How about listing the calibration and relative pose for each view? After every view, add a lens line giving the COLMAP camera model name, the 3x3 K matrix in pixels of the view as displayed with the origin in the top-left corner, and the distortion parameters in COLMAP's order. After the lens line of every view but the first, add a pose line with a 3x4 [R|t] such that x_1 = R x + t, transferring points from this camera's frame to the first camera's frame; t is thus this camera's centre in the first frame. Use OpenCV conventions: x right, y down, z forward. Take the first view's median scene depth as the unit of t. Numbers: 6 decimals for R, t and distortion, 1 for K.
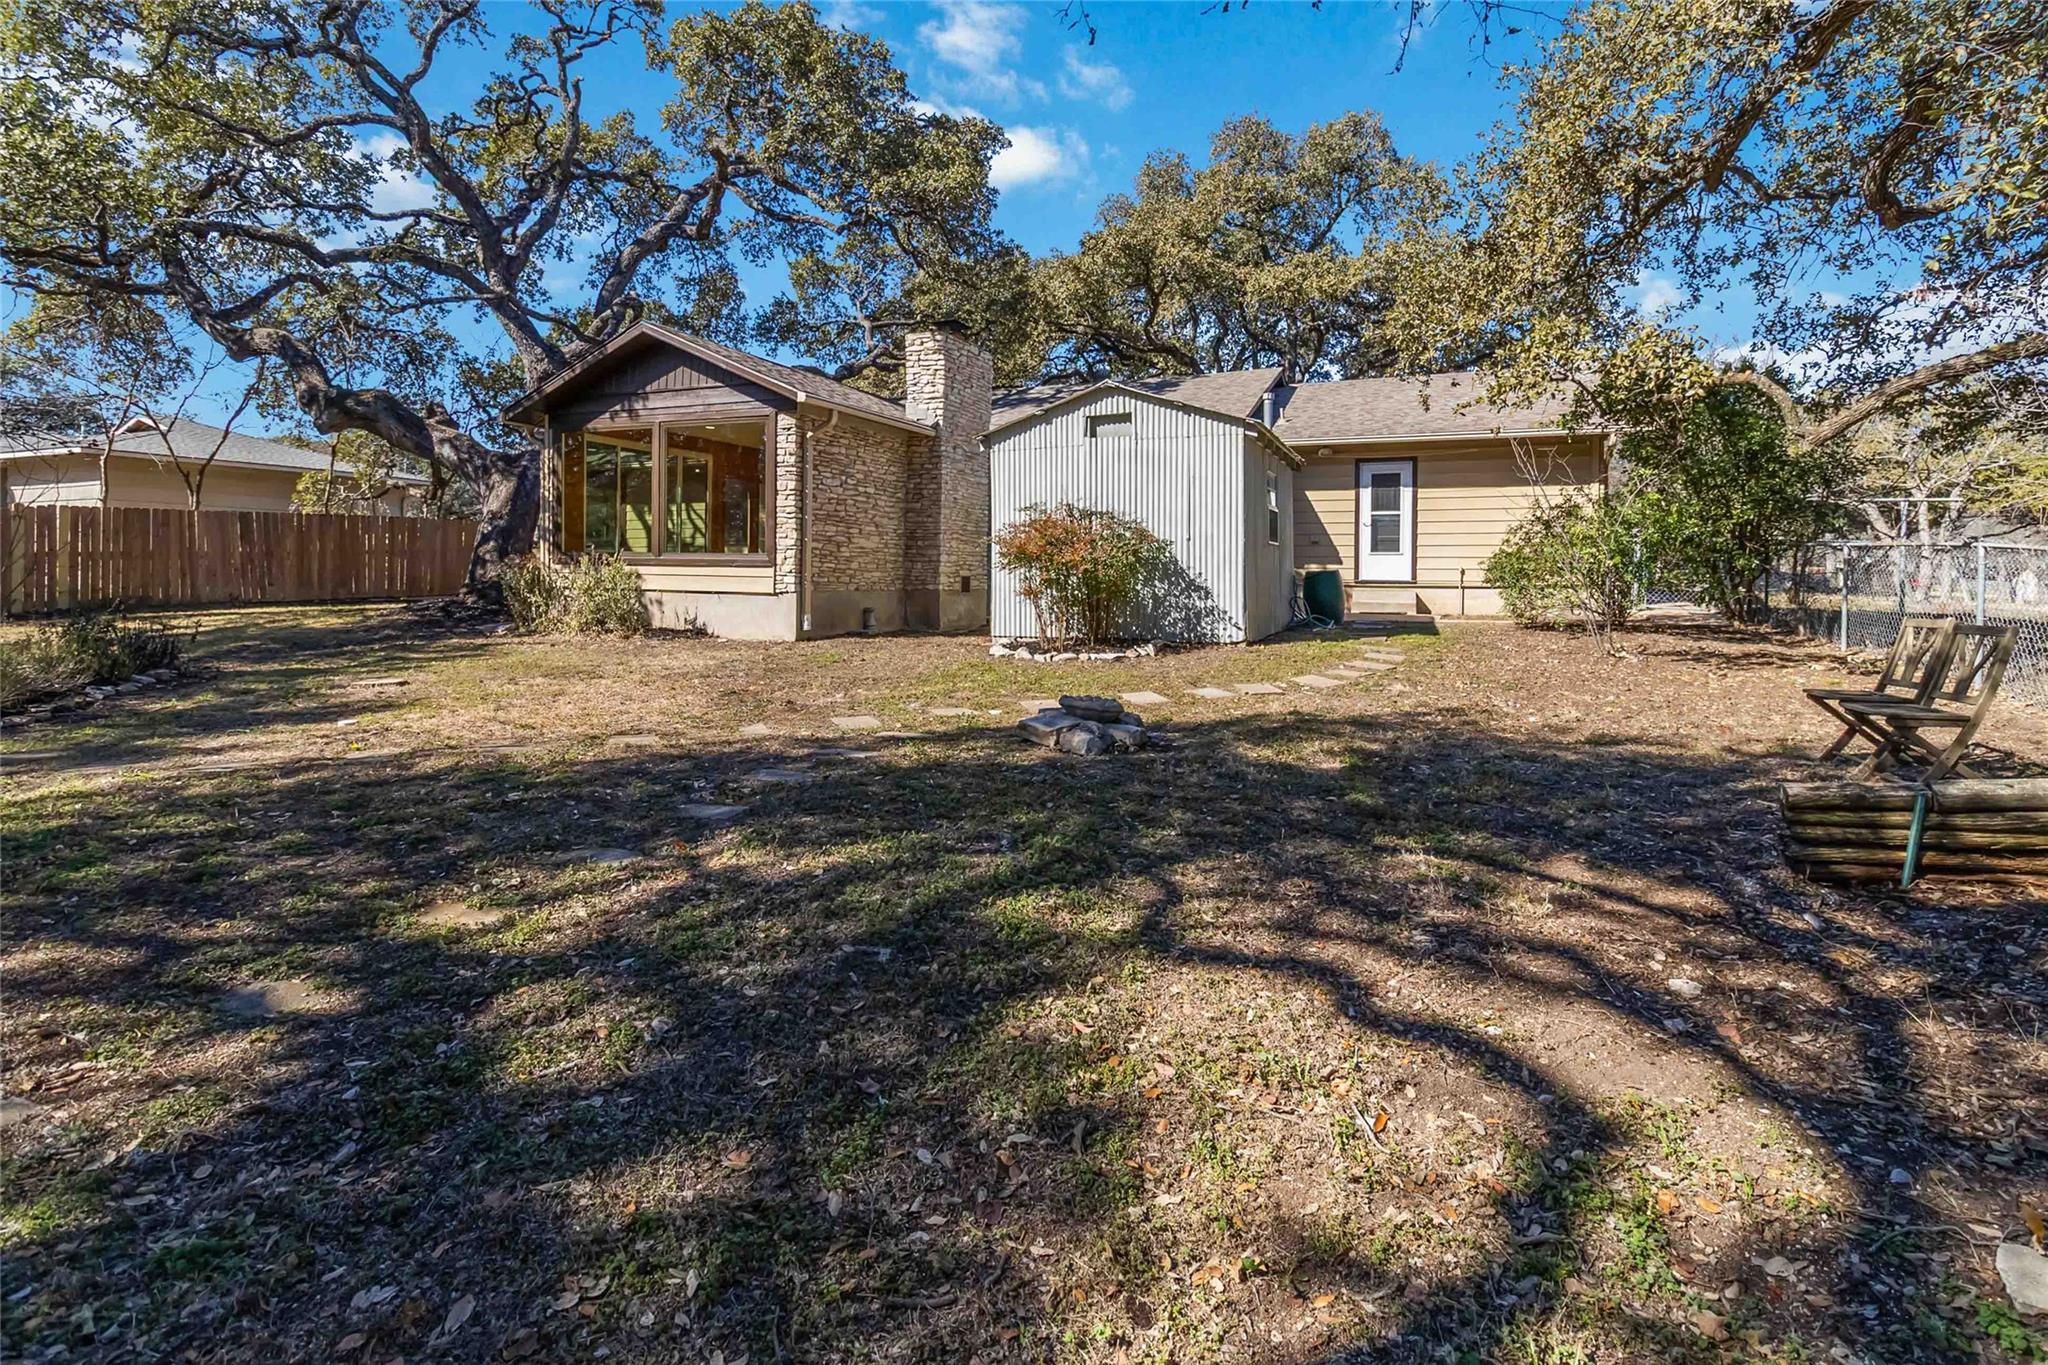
lens RADIAL K [[1020.4, 0, 1065.4], [0, 1020.4, 578.6], [0, 0, 1]] dist [-0.000121, 0.004483]
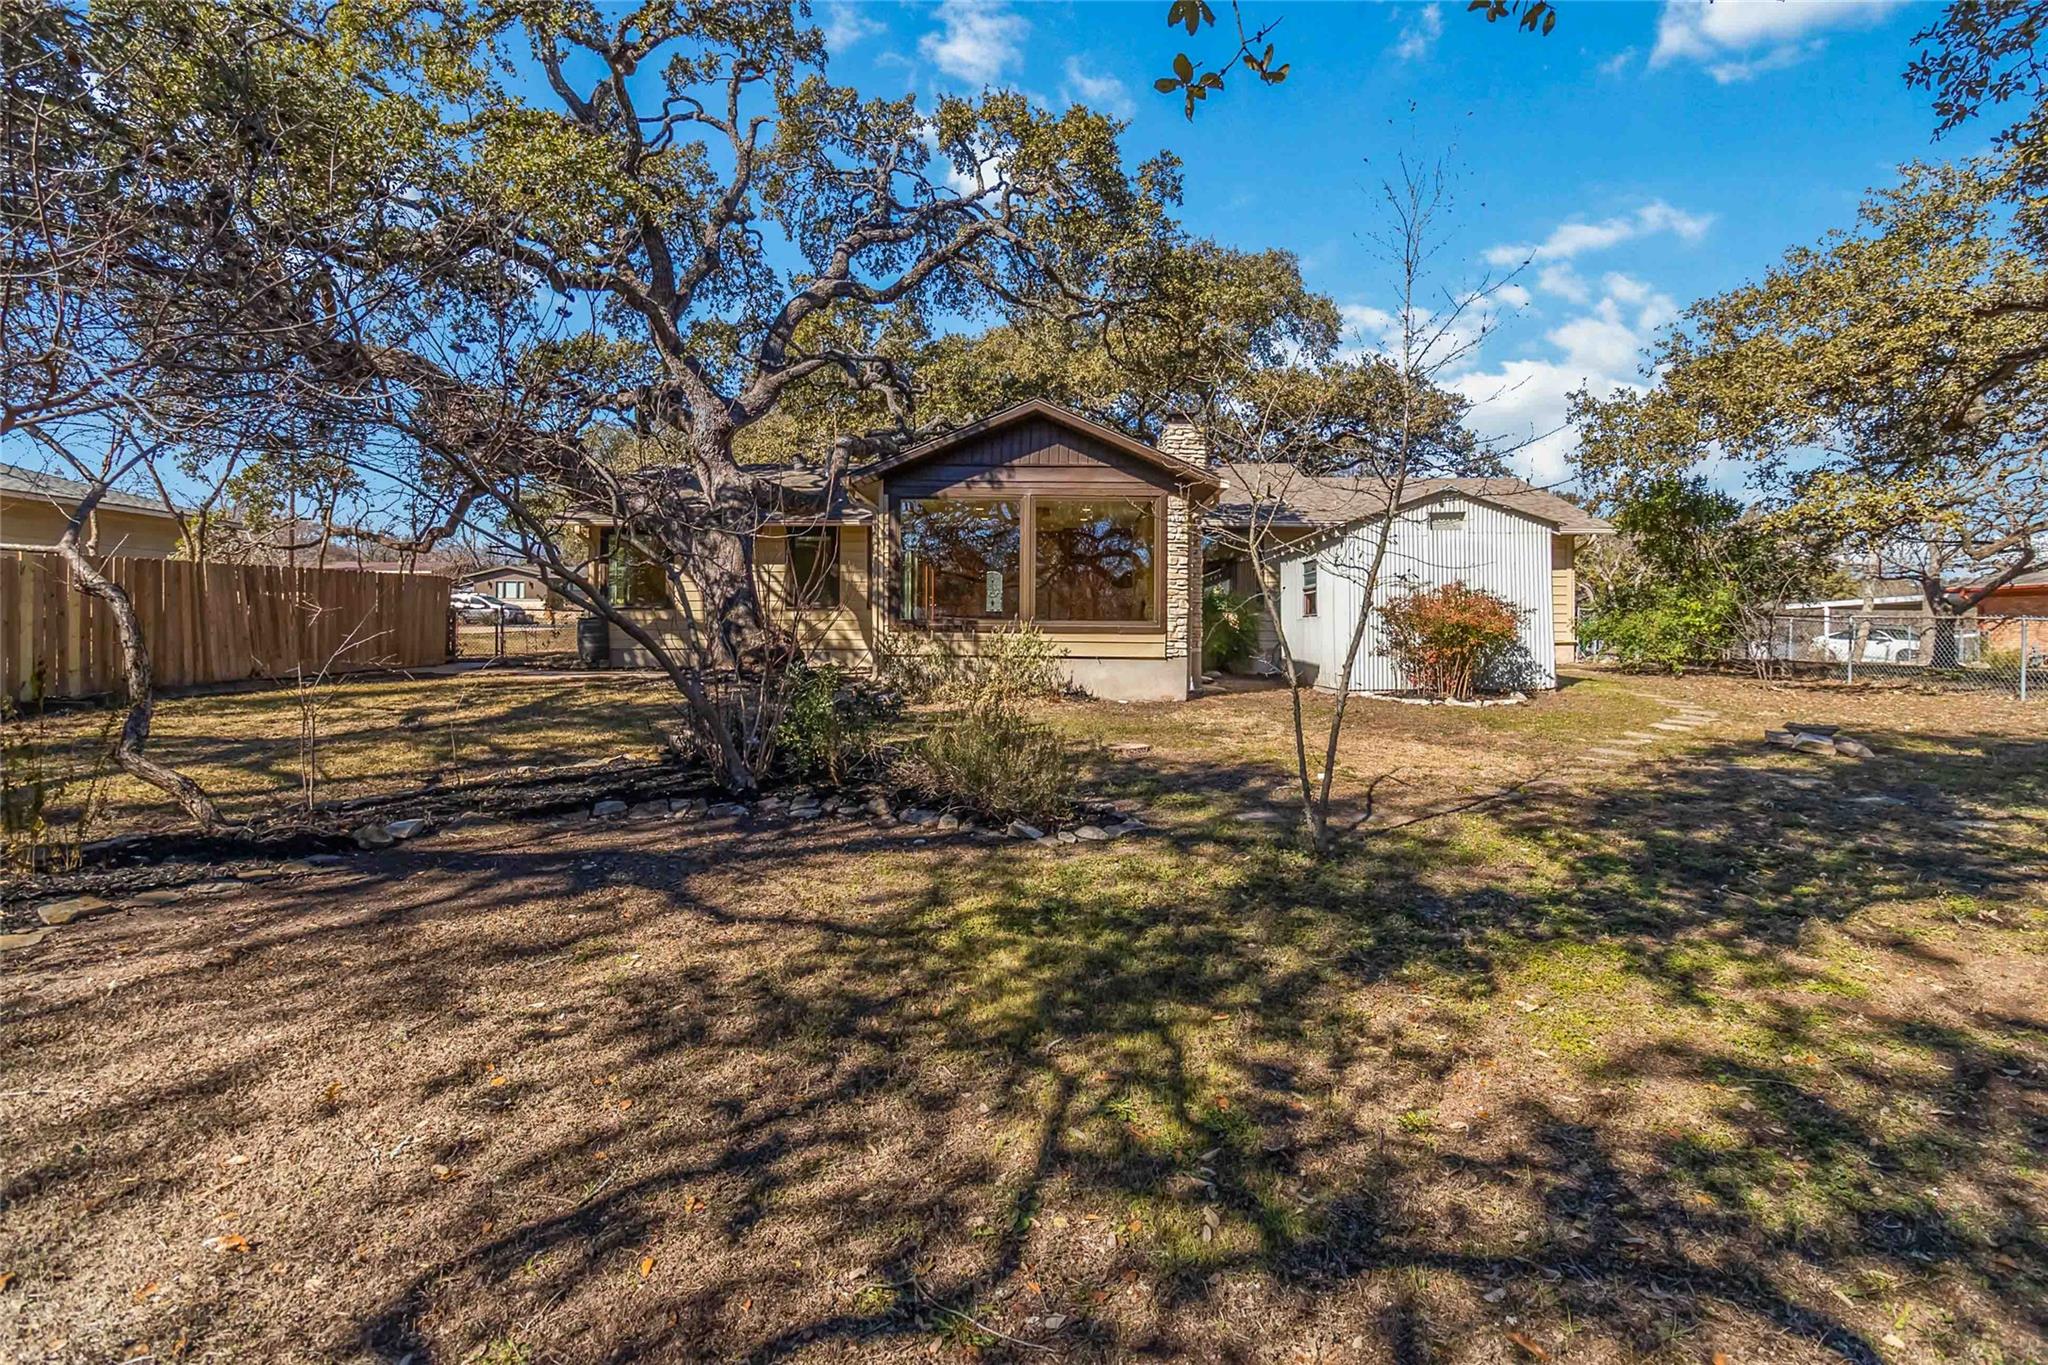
lens RADIAL K [[1020.4, 0, 1004.0], [0, 1020.4, 633.6], [0, 0, 1]] dist [-0.000121, 0.004483]
pose [[0.915003, -0.006461, 0.403396, -0.862651], [0.006539, 0.999978, 0.001185, -0.013529], [-0.403395, 0.001553, 0.915025, 0.055538]]
